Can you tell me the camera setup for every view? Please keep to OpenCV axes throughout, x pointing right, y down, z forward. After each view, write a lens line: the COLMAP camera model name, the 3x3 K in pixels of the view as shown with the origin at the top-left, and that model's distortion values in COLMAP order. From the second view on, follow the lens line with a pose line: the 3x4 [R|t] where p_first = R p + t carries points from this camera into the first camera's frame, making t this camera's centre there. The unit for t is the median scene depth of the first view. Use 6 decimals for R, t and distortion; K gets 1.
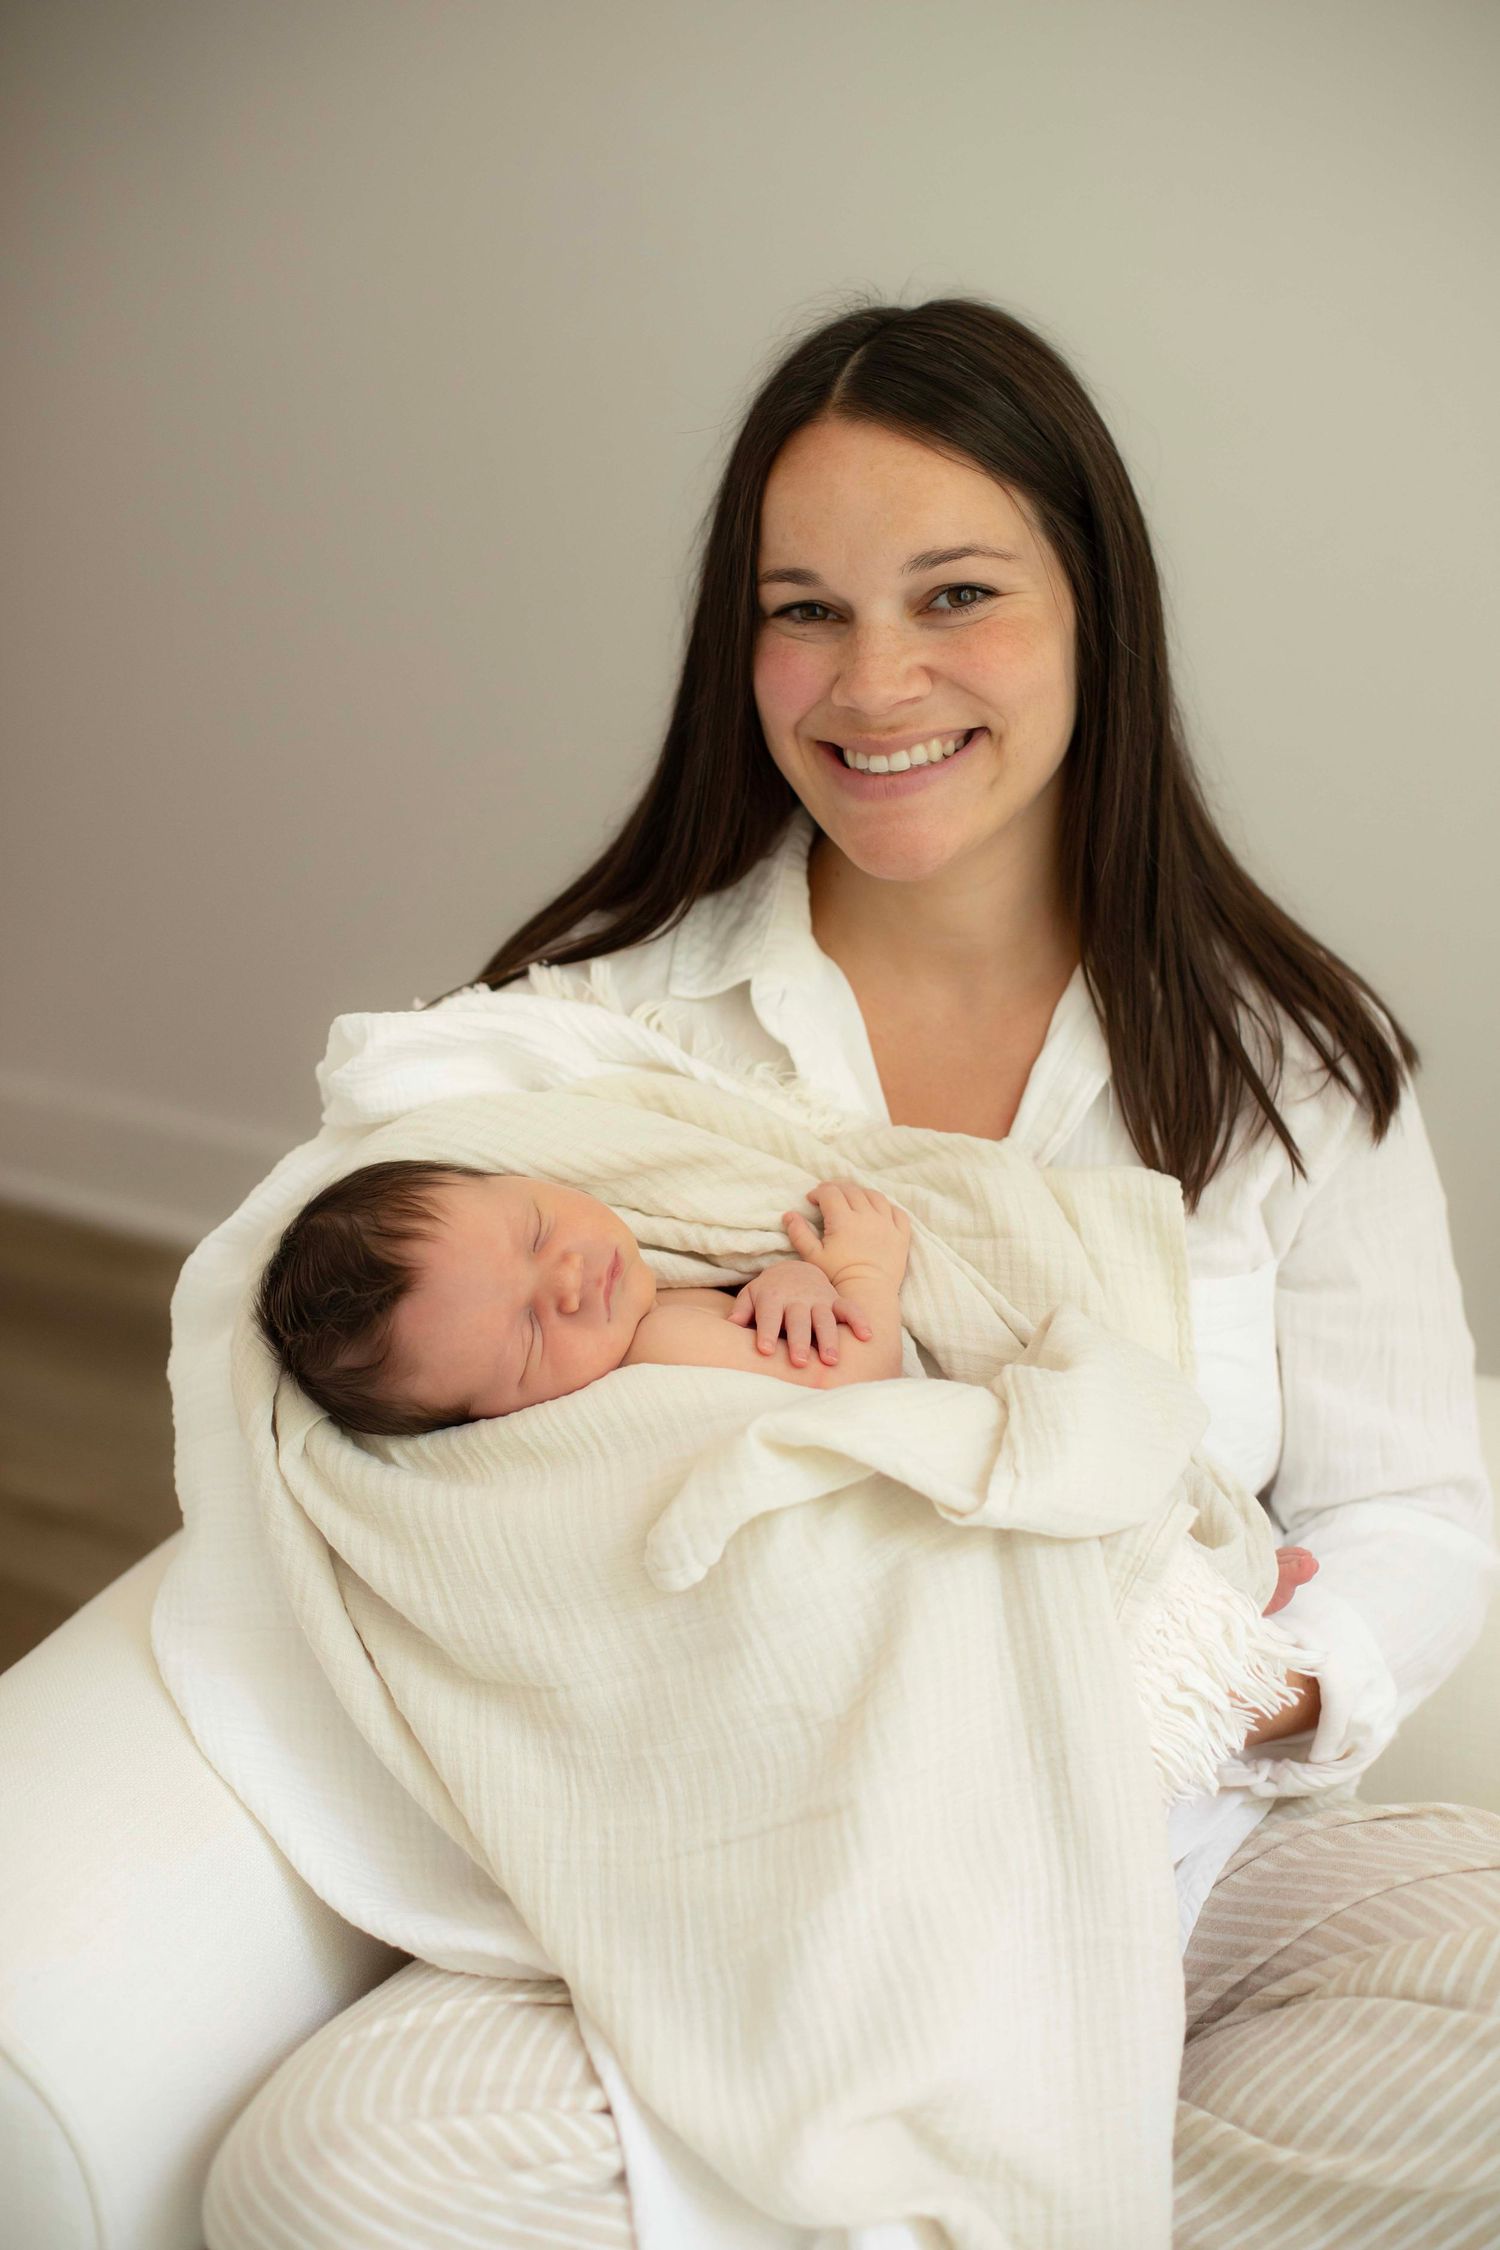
lens RADIAL K [[3407.6, 0, 748.9], [0, 3407.6, 886.6], [0, 0, 1]] dist [0.100277, -0.463699]
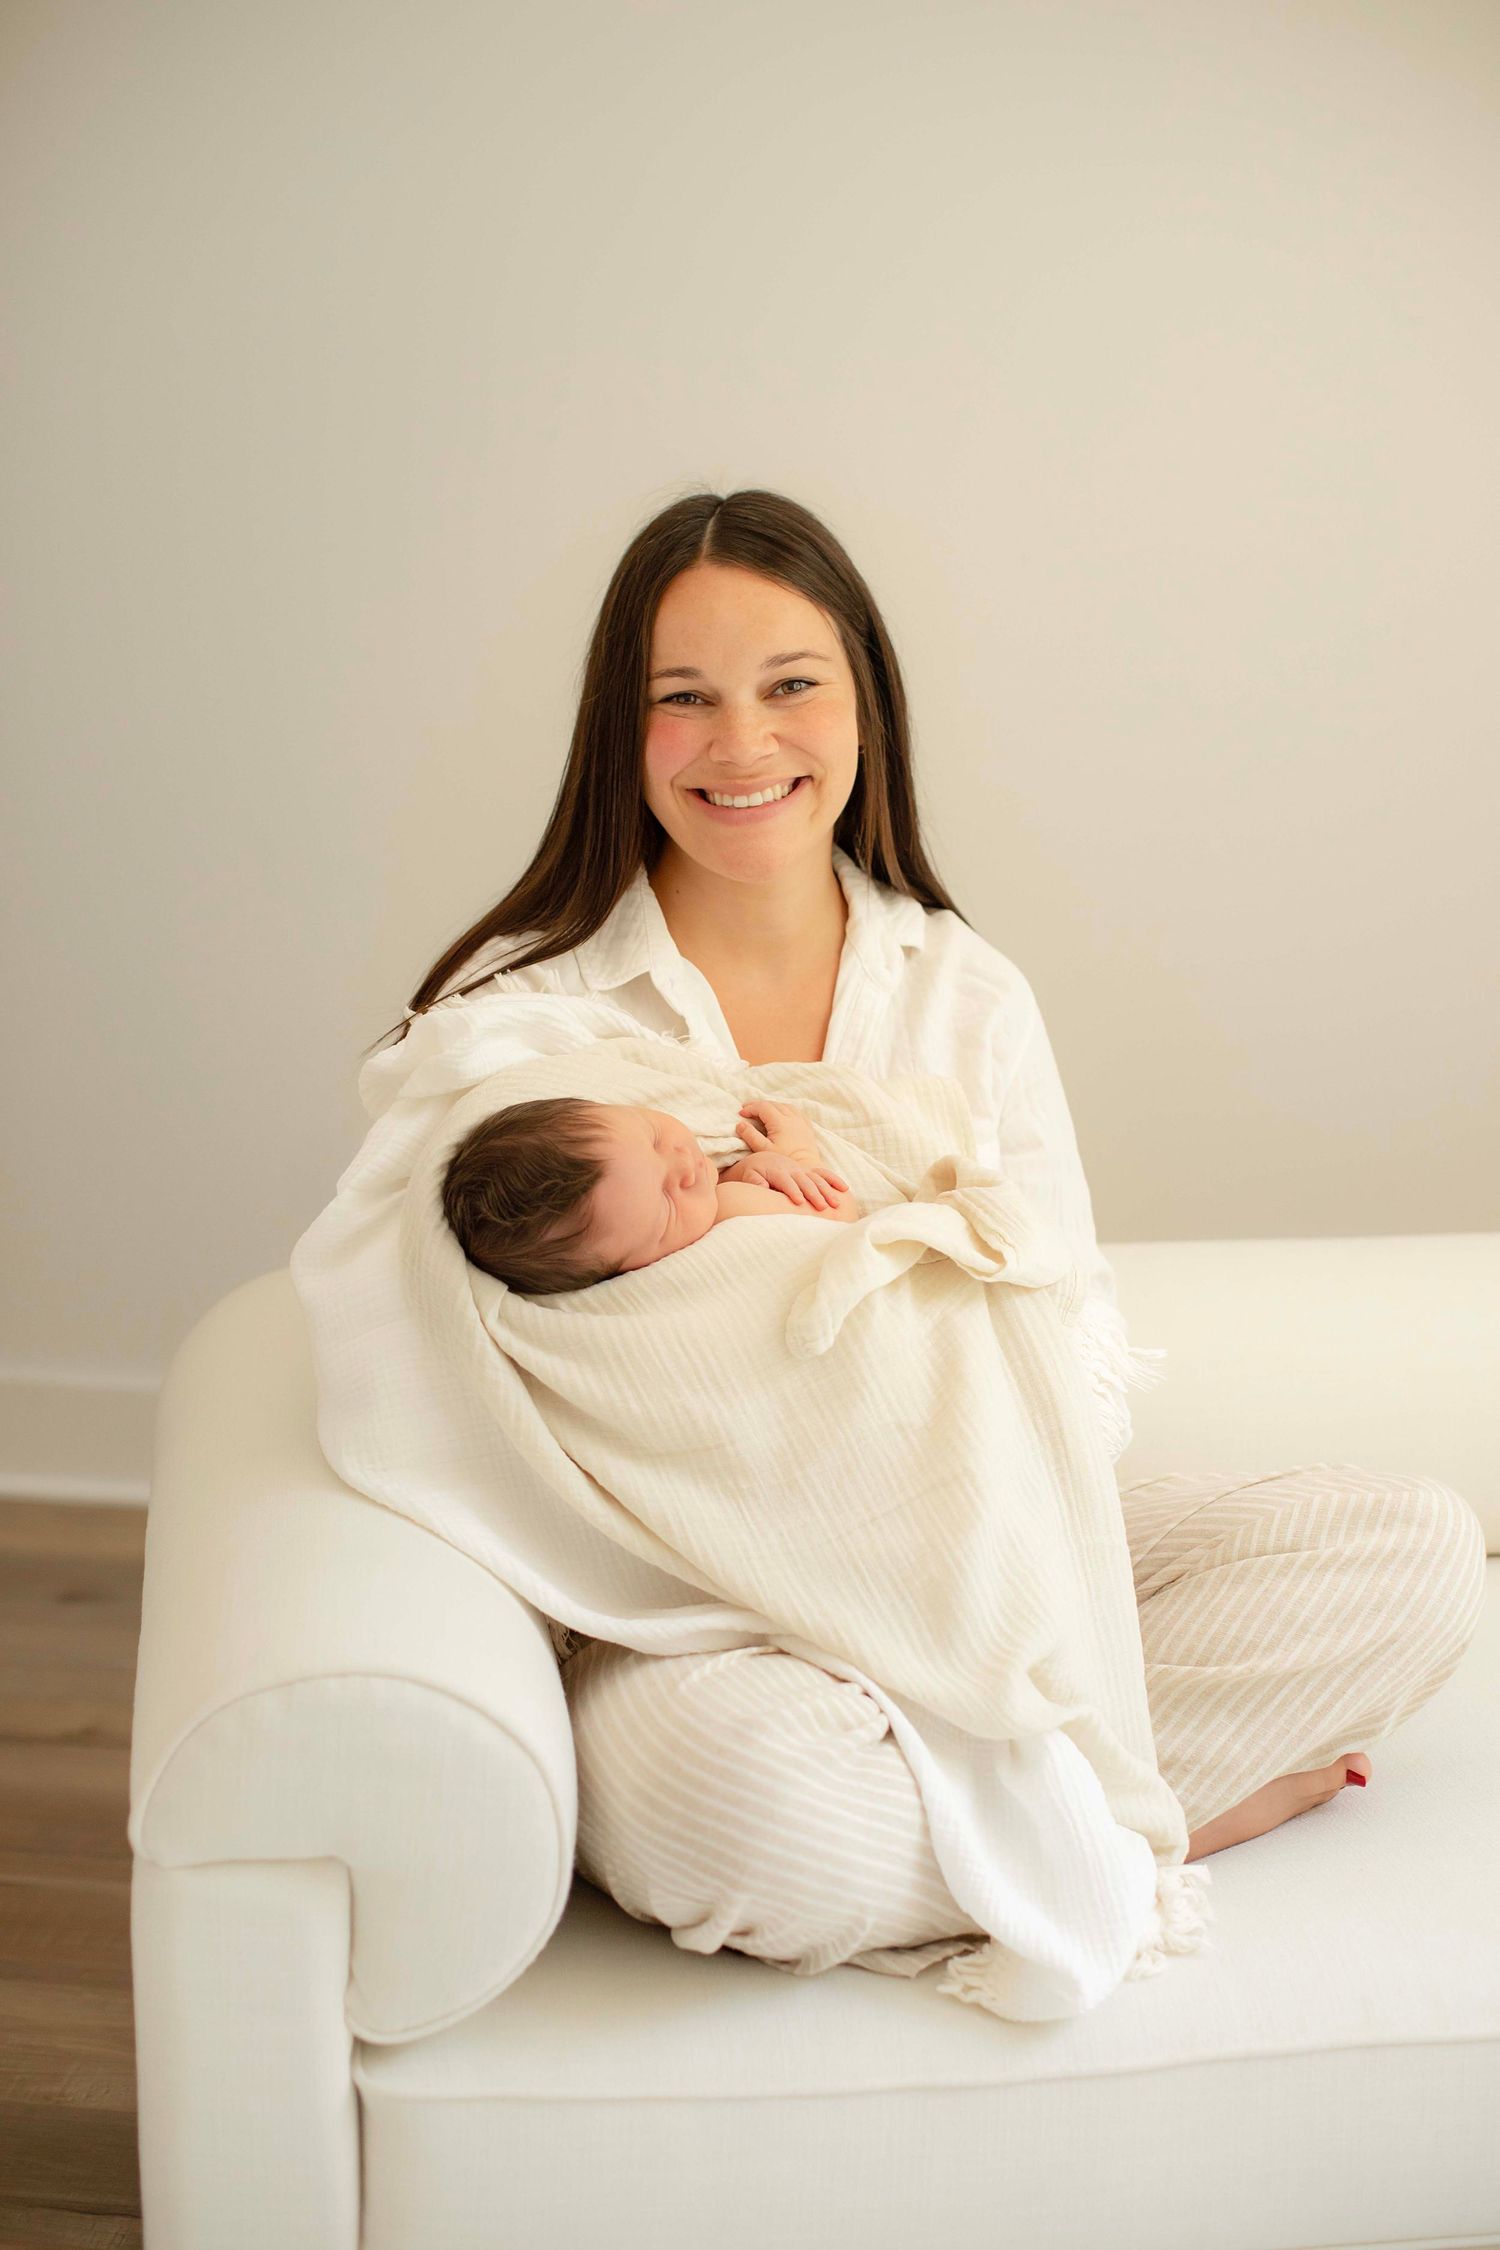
lens RADIAL K [[3407.6, 0, 748.9], [0, 3407.6, 886.6], [0, 0, 1]] dist [0.100277, -0.463699]
pose [[0.887597, -0.069253, 0.455386, -0.674738], [0.101790, 0.993682, -0.047285, 0.071149], [-0.449234, 0.088324, 0.889037, -0.289025]]
